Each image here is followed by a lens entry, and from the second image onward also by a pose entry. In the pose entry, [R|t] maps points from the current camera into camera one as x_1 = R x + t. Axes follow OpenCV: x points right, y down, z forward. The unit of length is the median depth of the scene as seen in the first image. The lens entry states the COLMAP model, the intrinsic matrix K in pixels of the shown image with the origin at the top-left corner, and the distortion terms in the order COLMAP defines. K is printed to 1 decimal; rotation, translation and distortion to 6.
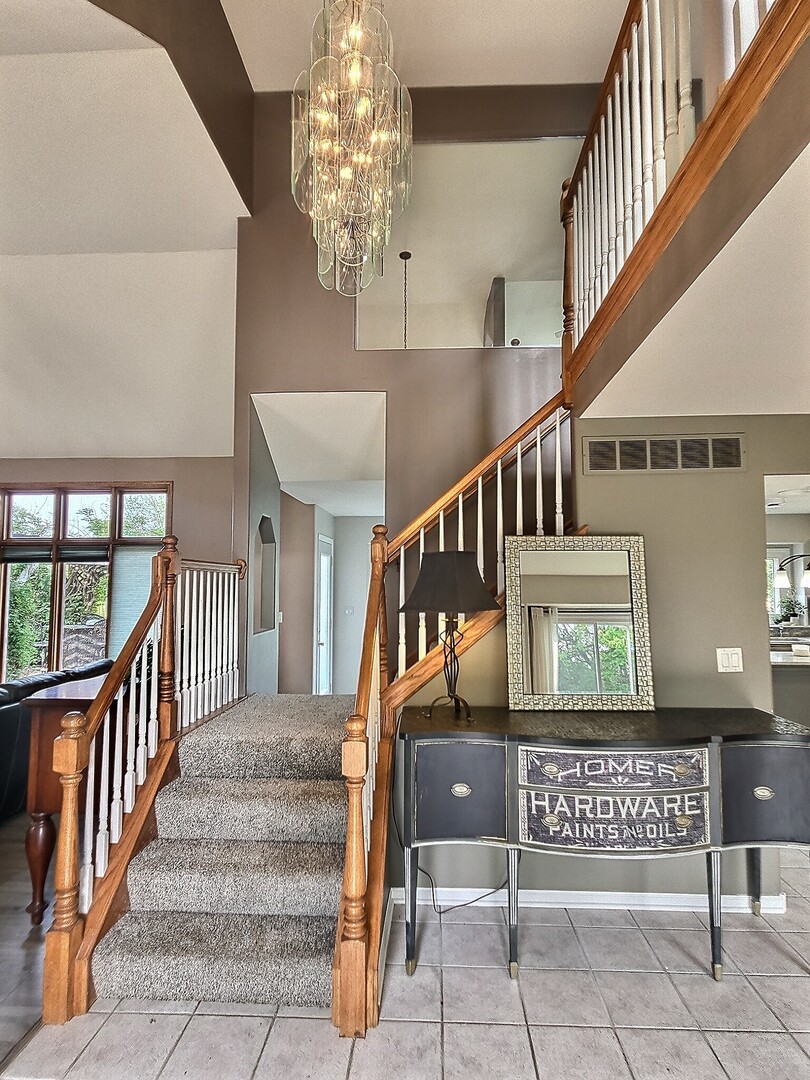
lens RADIAL K [[573.4, 0, 405.6], [0, 573.4, 545.7], [0, 0, 1]] dist [0.015917, -0.007425]
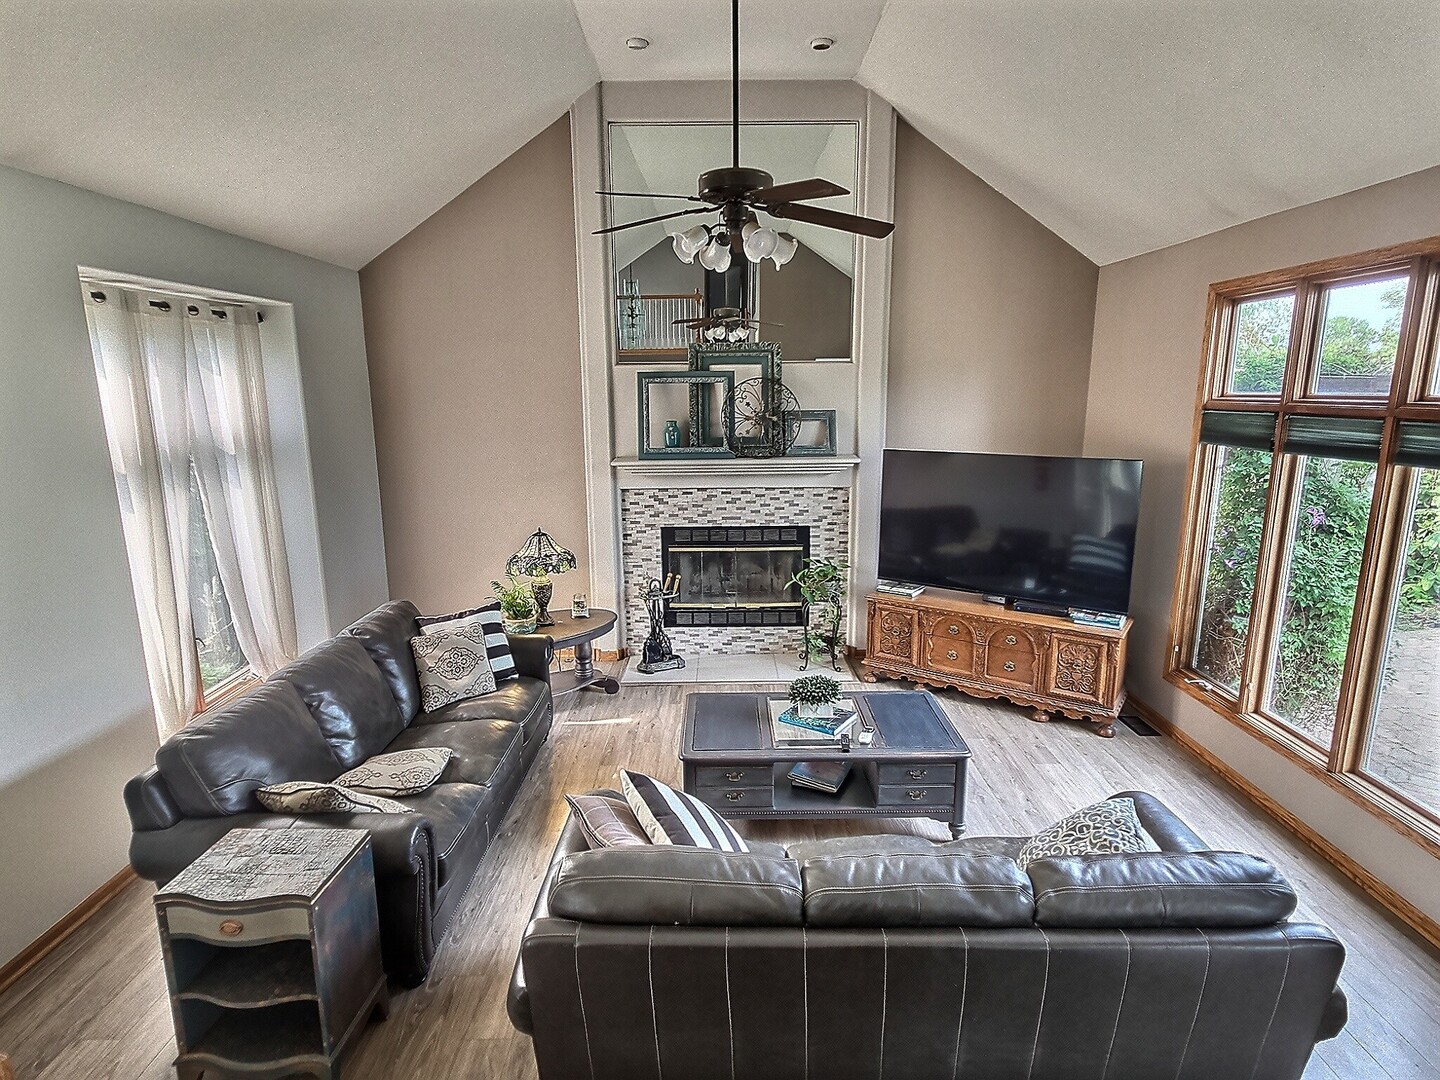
lens RADIAL K [[764.5, 0, 729.9], [0, 764.5, 535.7], [0, 0, 1]] dist [0.015917, -0.007425]
pose [[0.047772, 0.195095, -0.979620, -0.276747], [0.071416, 0.977563, 0.198168, -0.128134], [0.996302, -0.079427, 0.032767, 1.246257]]
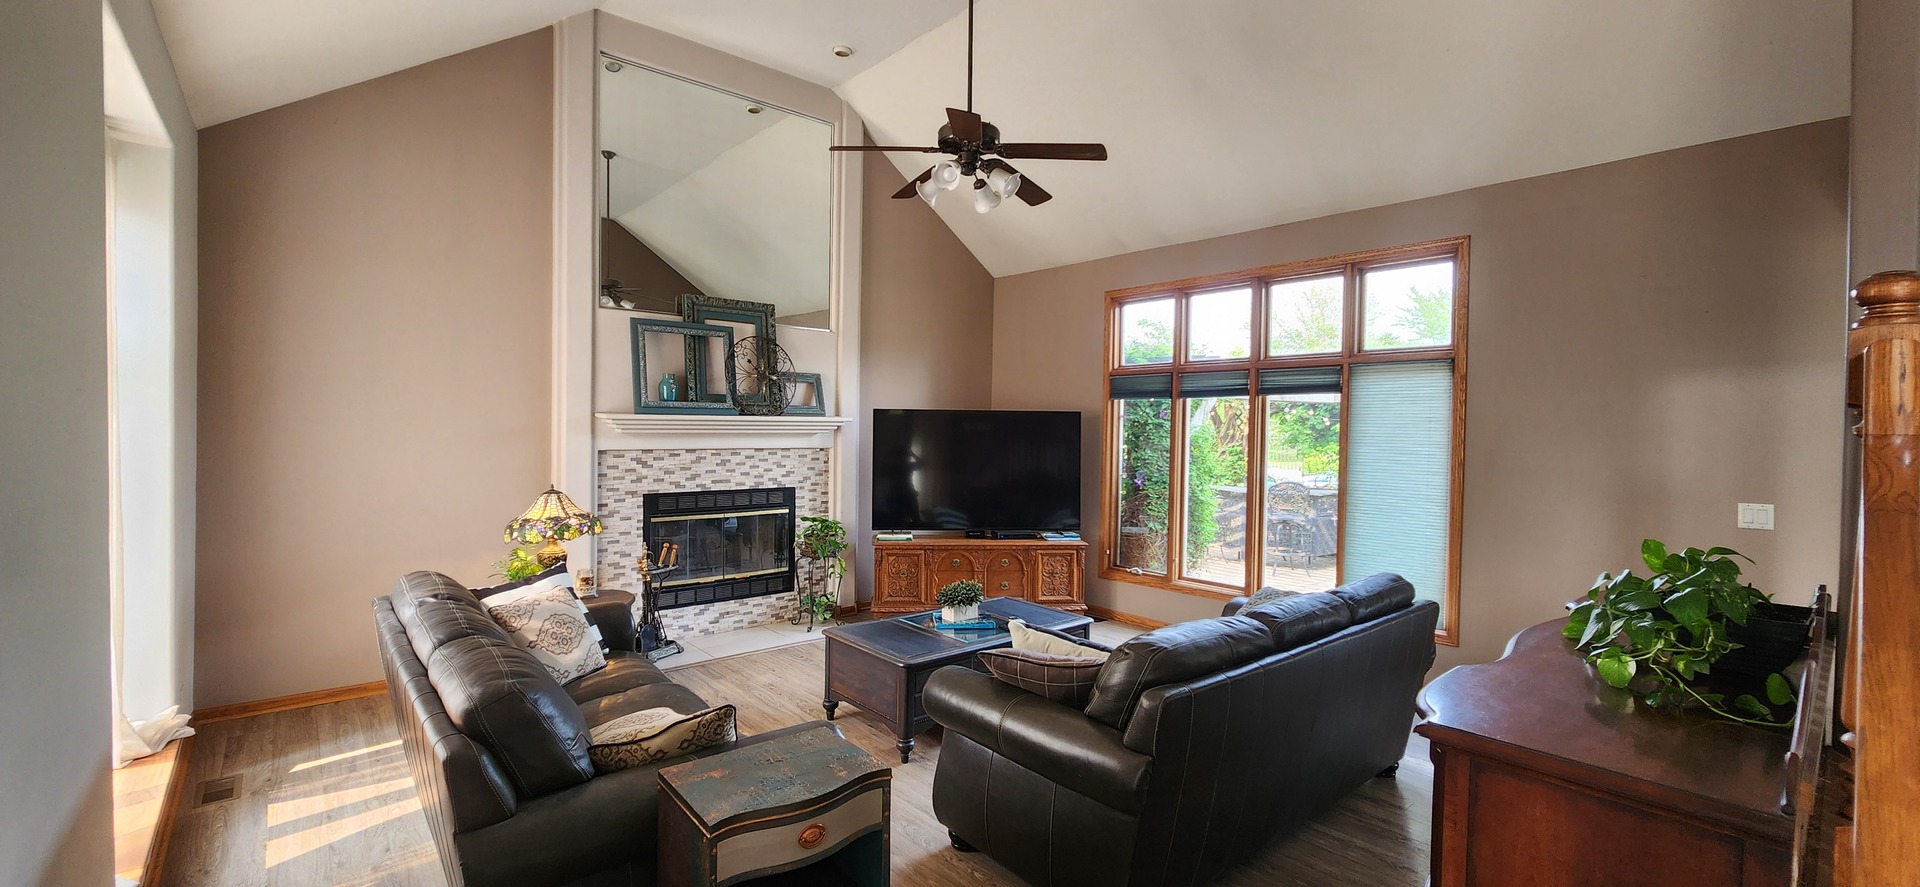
lens RADIAL K [[780.4, 0, 960.1], [0, 780.4, 434.7], [0, 0, 1]] dist [0.012014, 0.000269]
pose [[0.683964, 0.019331, -0.729259, -0.456021], [0.032038, 0.997888, 0.056500, 0.028810], [0.728812, -0.062008, 0.681901, 0.396386]]
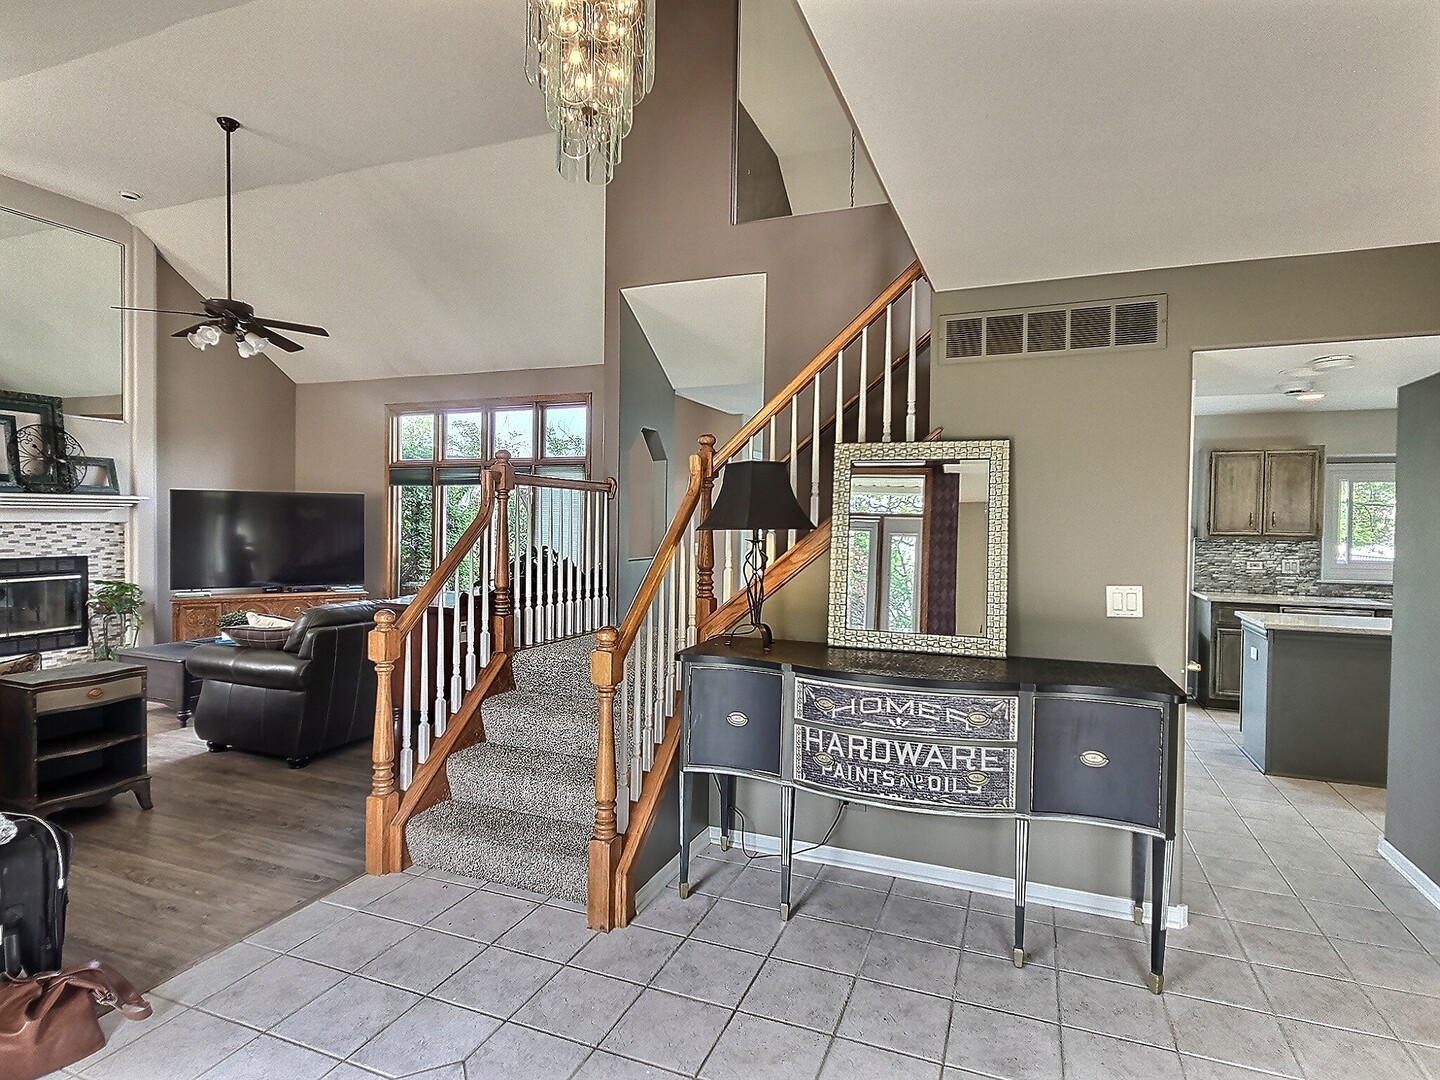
lens RADIAL K [[764.5, 0, 732.5], [0, 764.5, 533.3], [0, 0, 1]] dist [0.015917, -0.007425]
pose [[0.945121, 0.019527, -0.326136, 0.424092], [0.007167, 0.996733, 0.080448, 0.024654], [0.326642, -0.078370, 0.941893, -0.120776]]
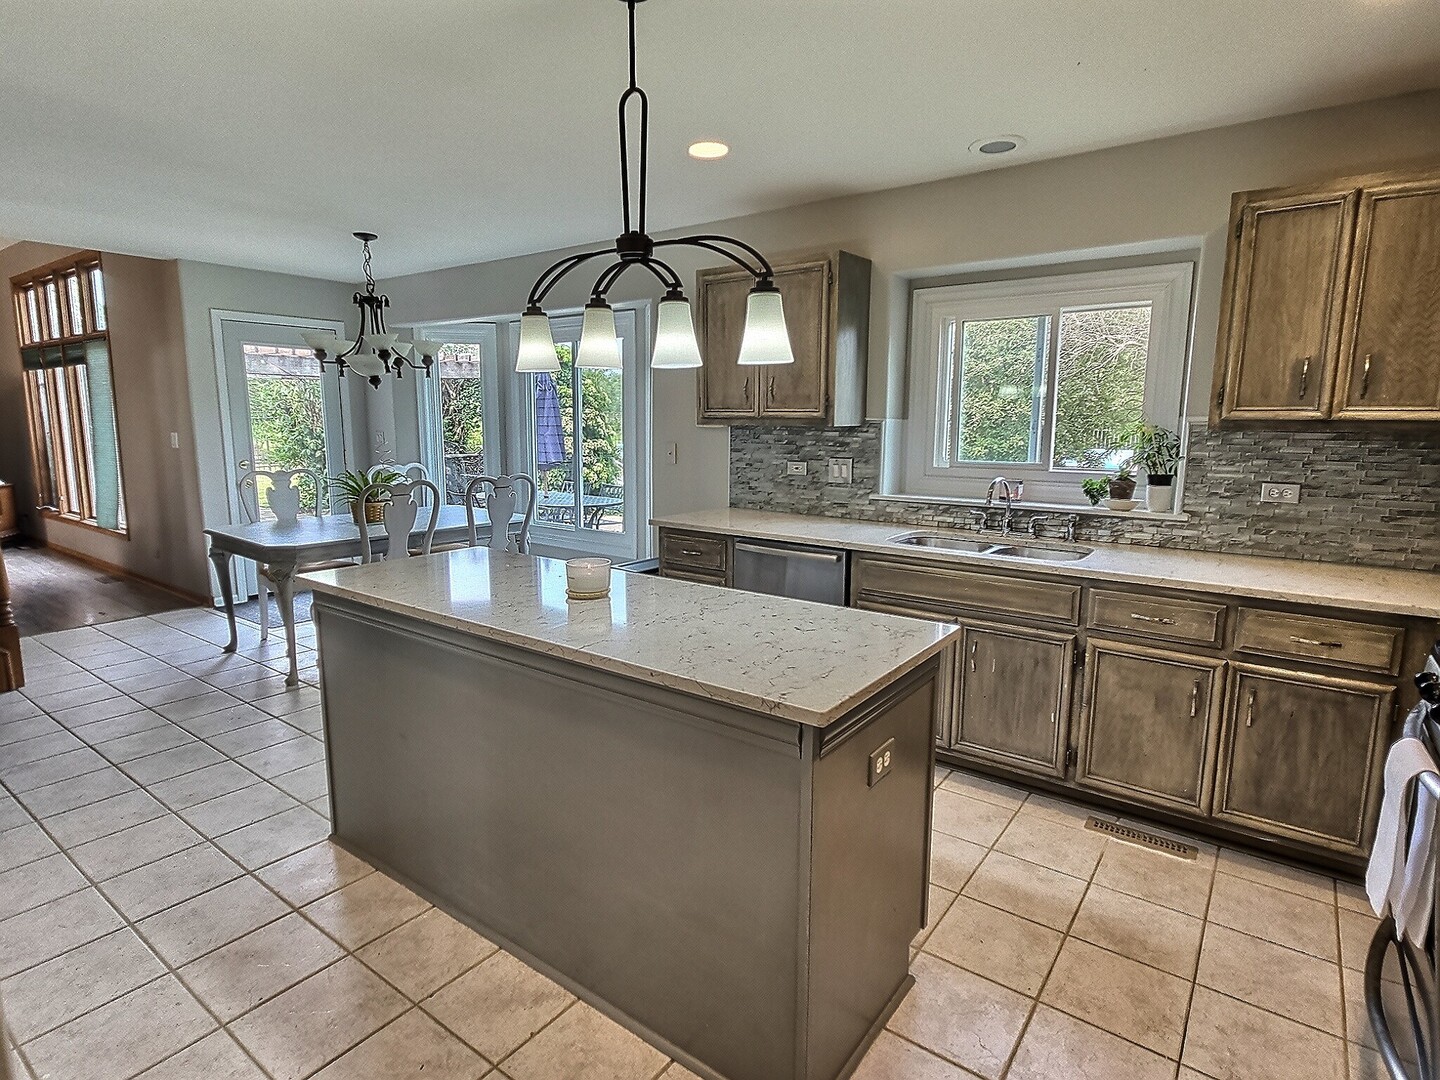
lens RADIAL K [[764.5, 0, 733.8], [0, 764.5, 535.8], [0, 0, 1]] dist [0.015917, -0.007425]
pose [[0.834008, 0.091889, -0.544047, 1.828016], [0.026802, 0.978124, 0.206290, 0.146295], [0.551101, -0.186629, 0.813300, 1.333487]]
